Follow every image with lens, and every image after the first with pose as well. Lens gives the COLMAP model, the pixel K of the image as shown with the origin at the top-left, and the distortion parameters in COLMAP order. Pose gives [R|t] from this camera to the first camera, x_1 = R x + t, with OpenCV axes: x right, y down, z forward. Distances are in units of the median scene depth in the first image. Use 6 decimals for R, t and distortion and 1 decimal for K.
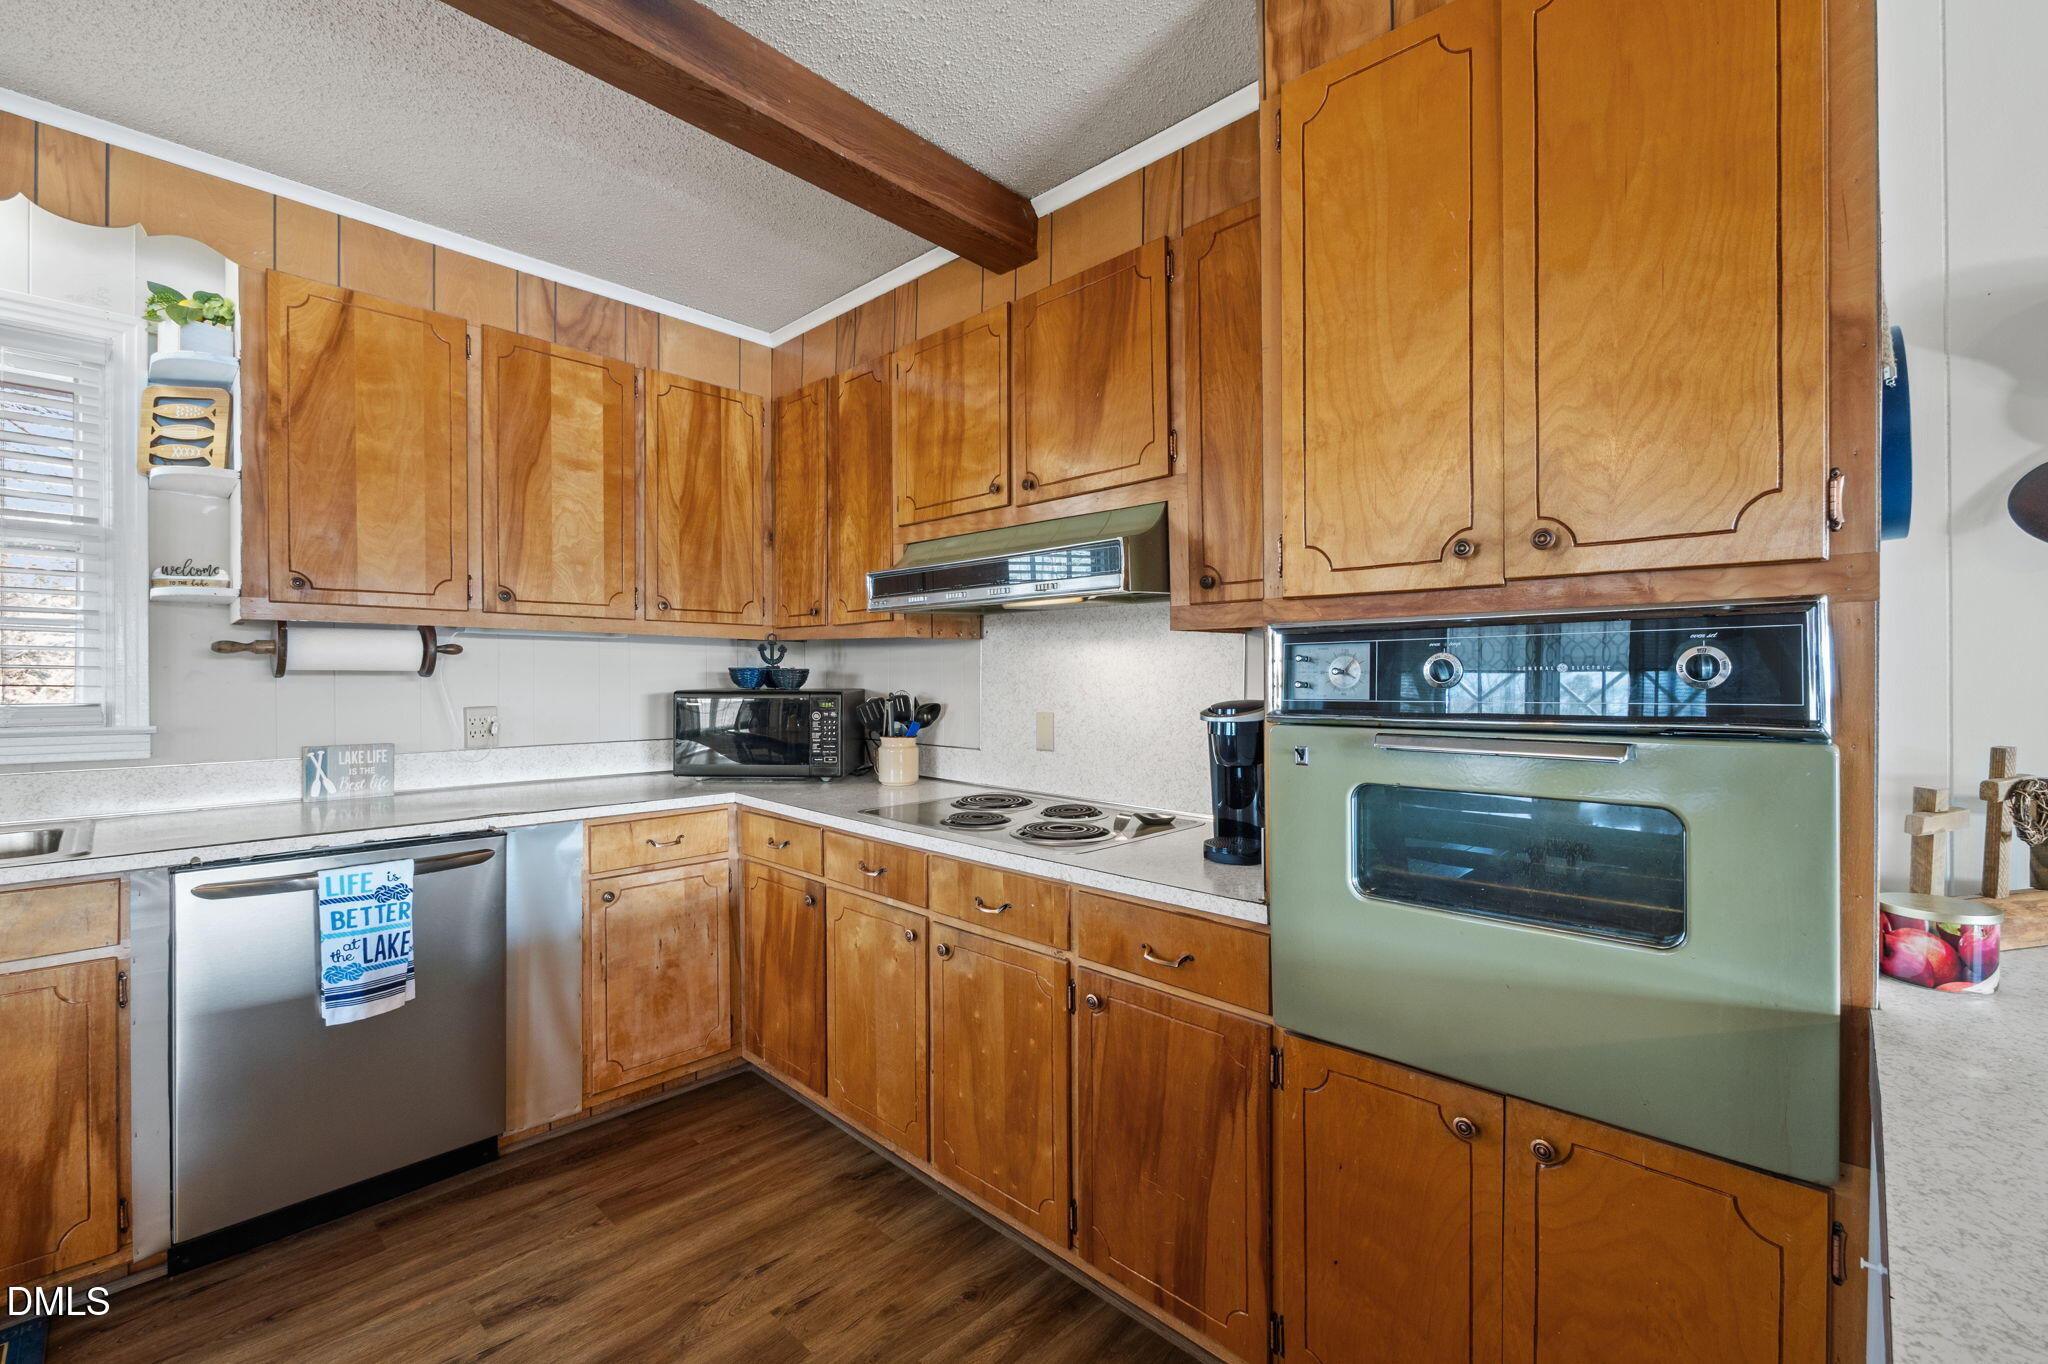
lens RADIAL K [[857.7, 0, 1020.6], [0, 857.7, 670.8], [0, 0, 1]] dist [0.001189, 0.000086]
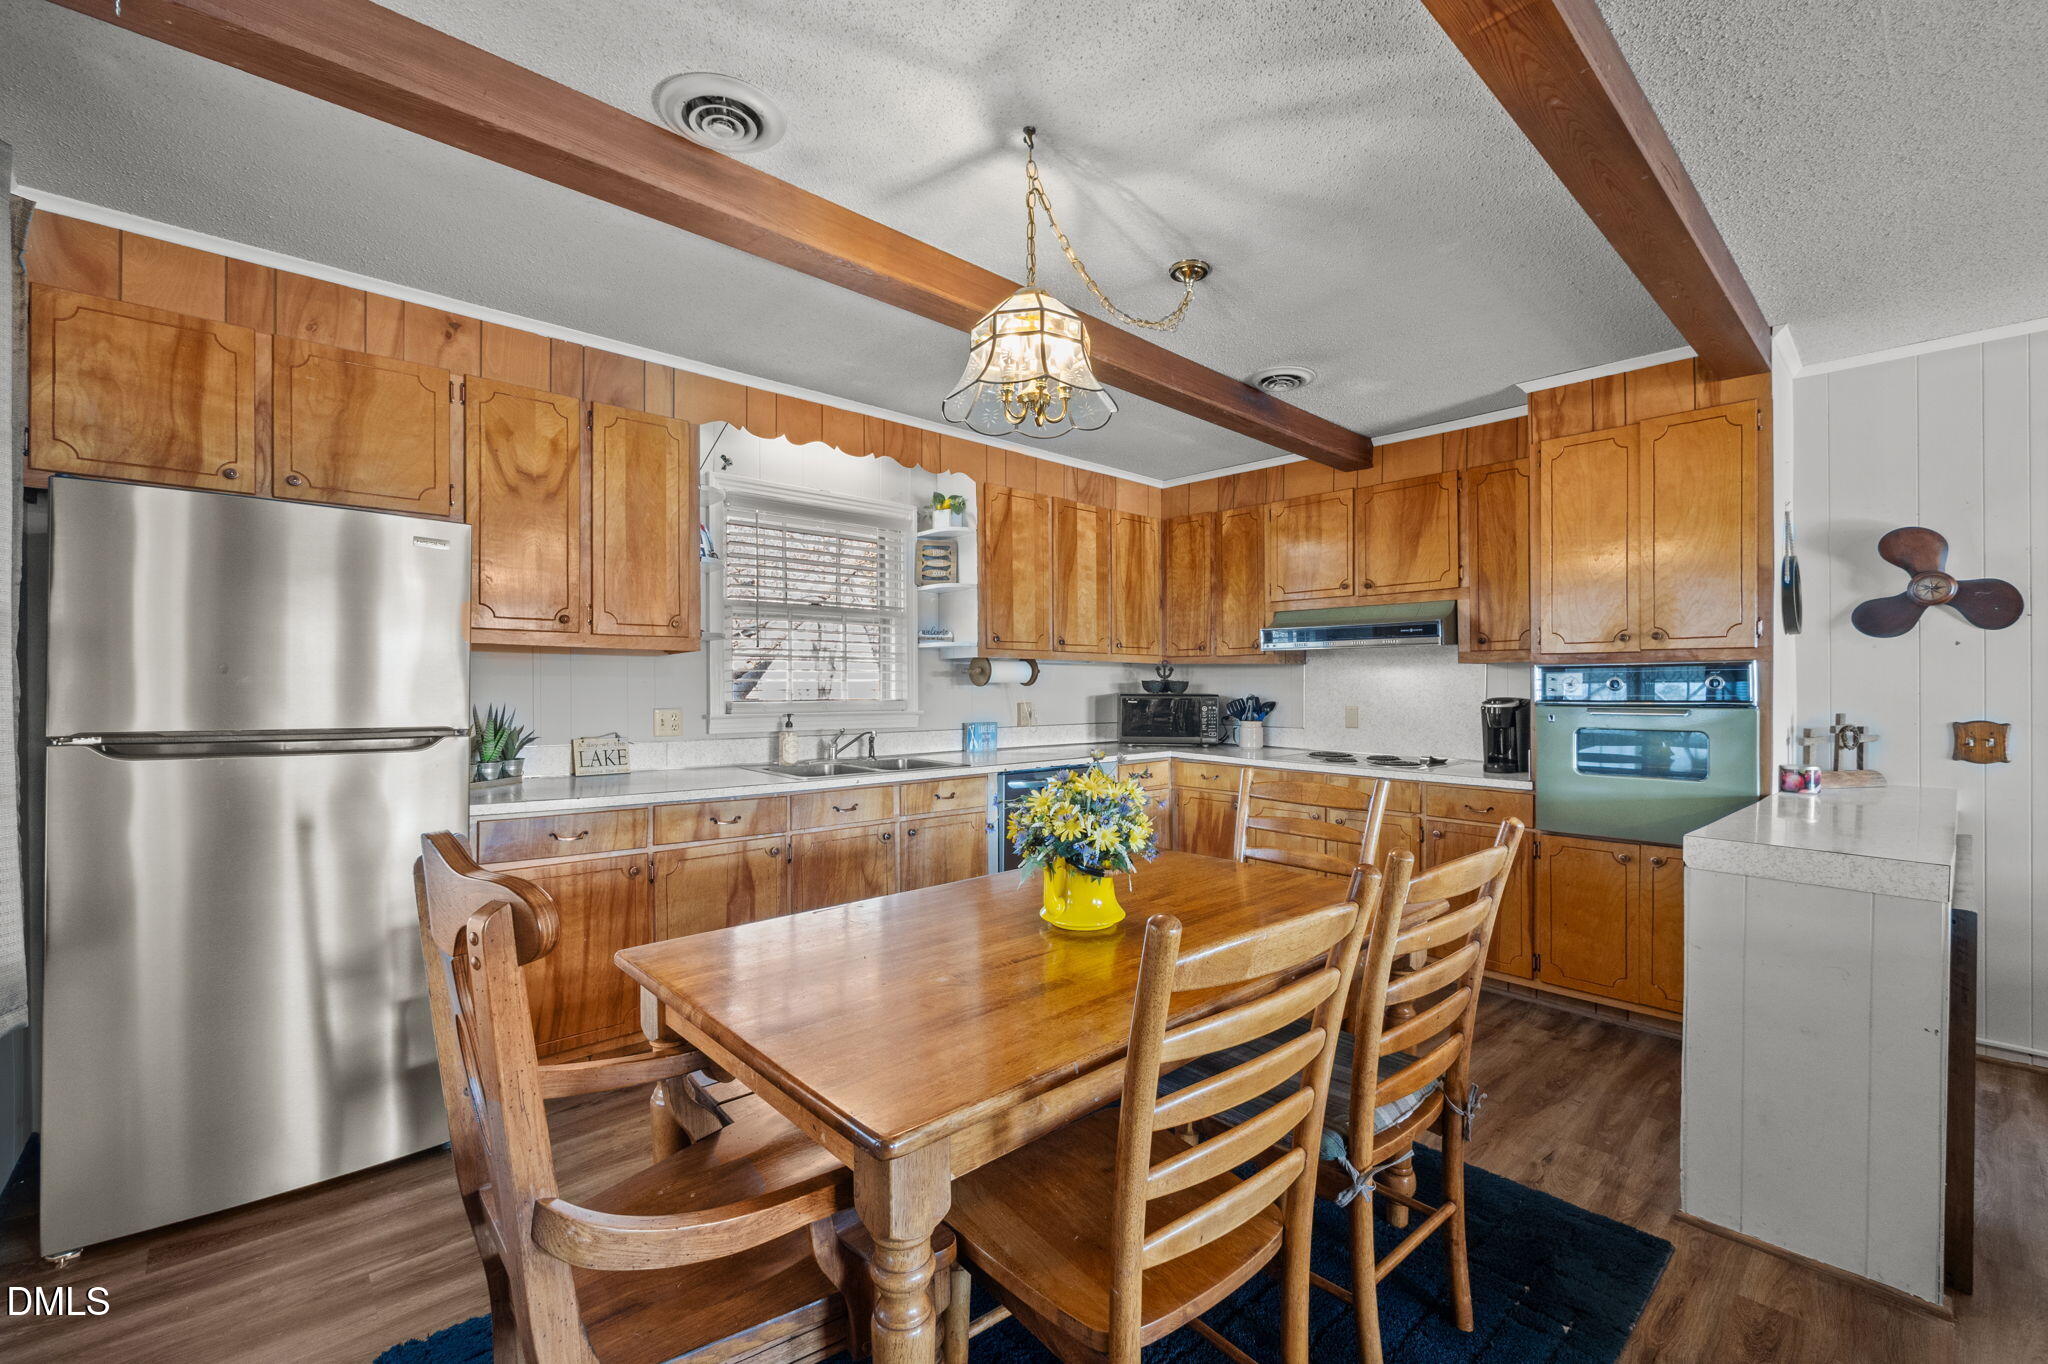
lens RADIAL K [[872.3, 0, 1024.0], [0, 872.3, 682.0], [0, 0, 1]] dist [0.014101, 0.000369]
pose [[0.998481, -0.000214, -0.055102, -0.661090], [0.000425, 0.999993, 0.003819, -0.009993], [0.055100, -0.003837, 0.998473, -1.010161]]
